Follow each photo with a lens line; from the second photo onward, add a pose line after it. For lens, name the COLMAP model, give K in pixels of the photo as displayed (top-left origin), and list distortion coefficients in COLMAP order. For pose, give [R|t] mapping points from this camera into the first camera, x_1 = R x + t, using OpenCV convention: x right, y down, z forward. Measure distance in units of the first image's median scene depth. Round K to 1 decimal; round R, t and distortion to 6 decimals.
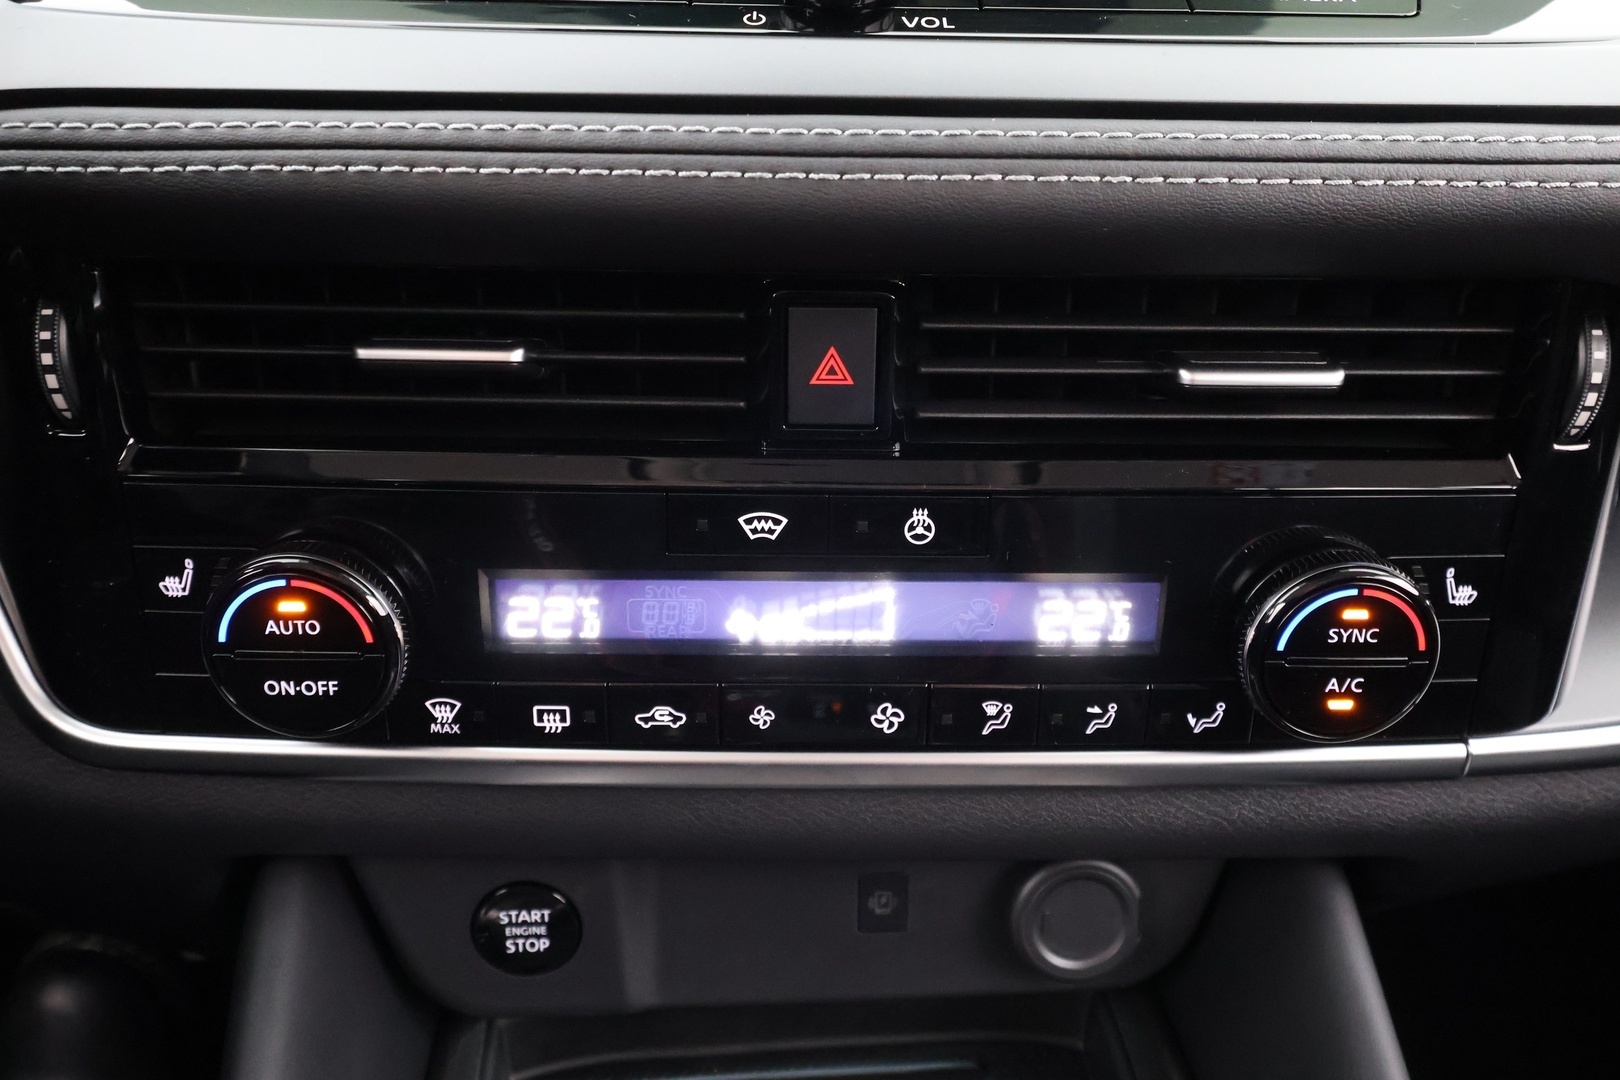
lens RADIAL K [[1280.7, 0, 810.0], [0, 1280.7, 540.0], [0, 0, 1]] dist [0.005753, 0.001585]
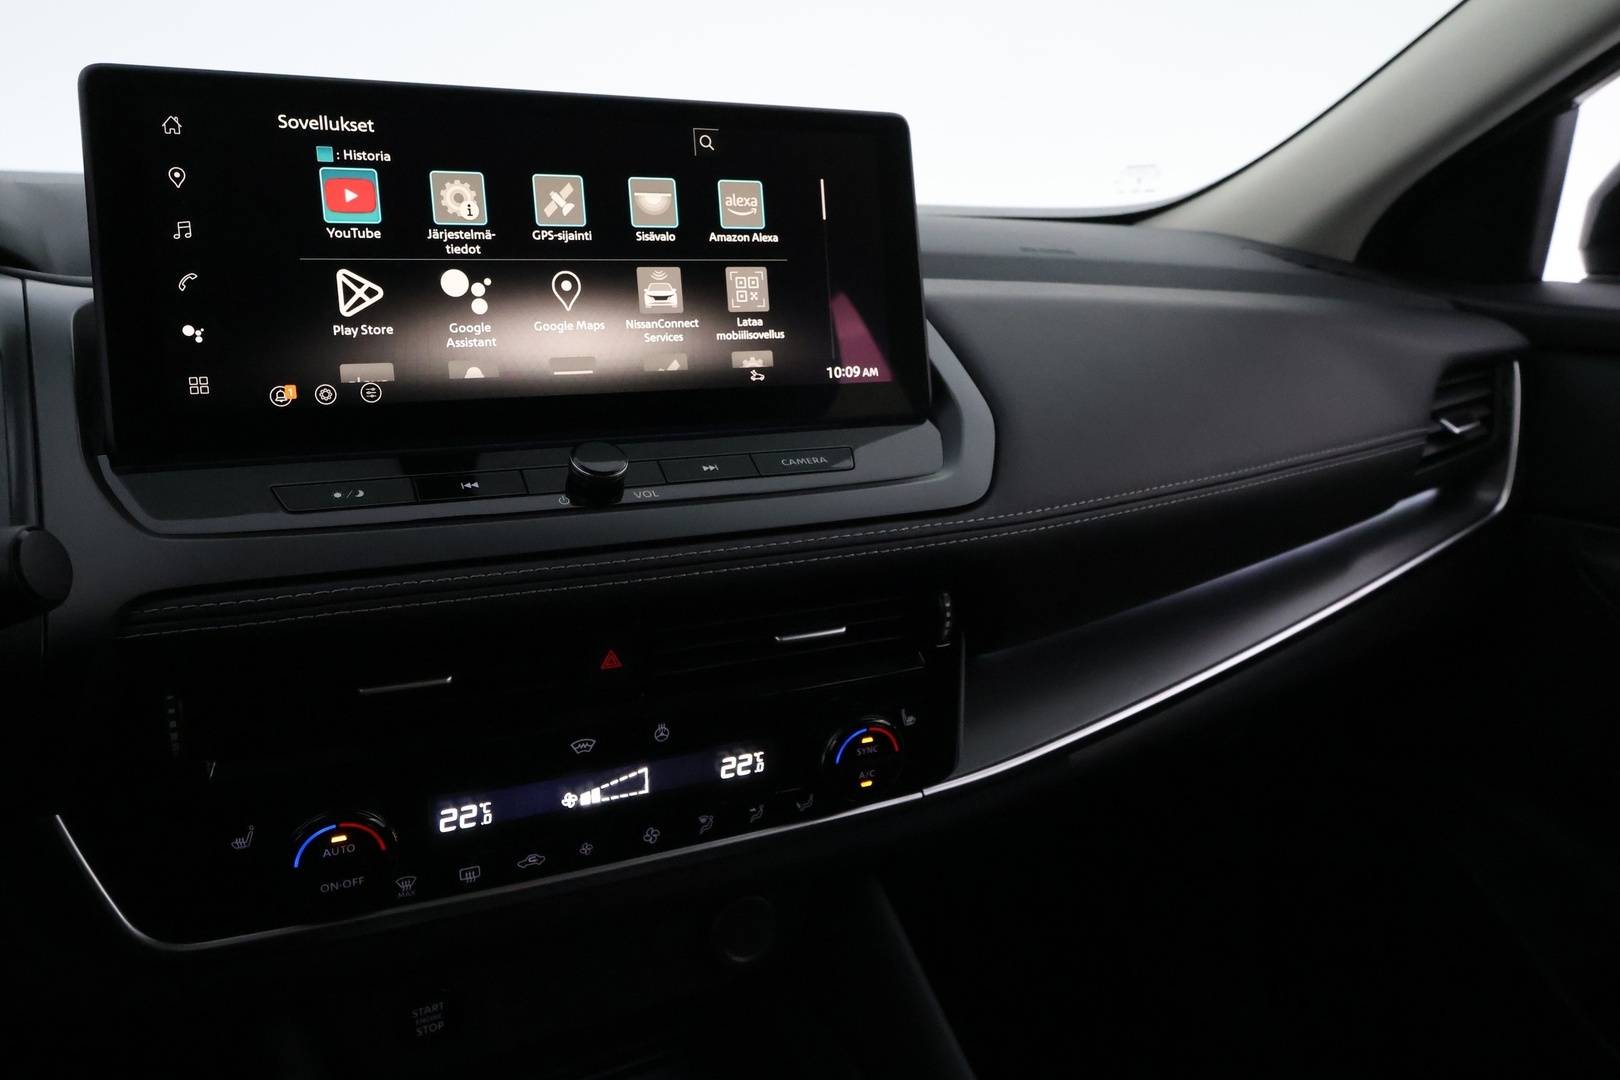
lens RADIAL K [[1276.2, 0, 836.5], [0, 1276.2, 540.4], [0, 0, 1]] dist [0.051041, -0.002259]
pose [[0.901390, -0.103032, 0.420571, -0.455158], [0.141604, 0.988014, -0.061448, -0.139533], [-0.409199, 0.114943, 0.905176, -0.891648]]
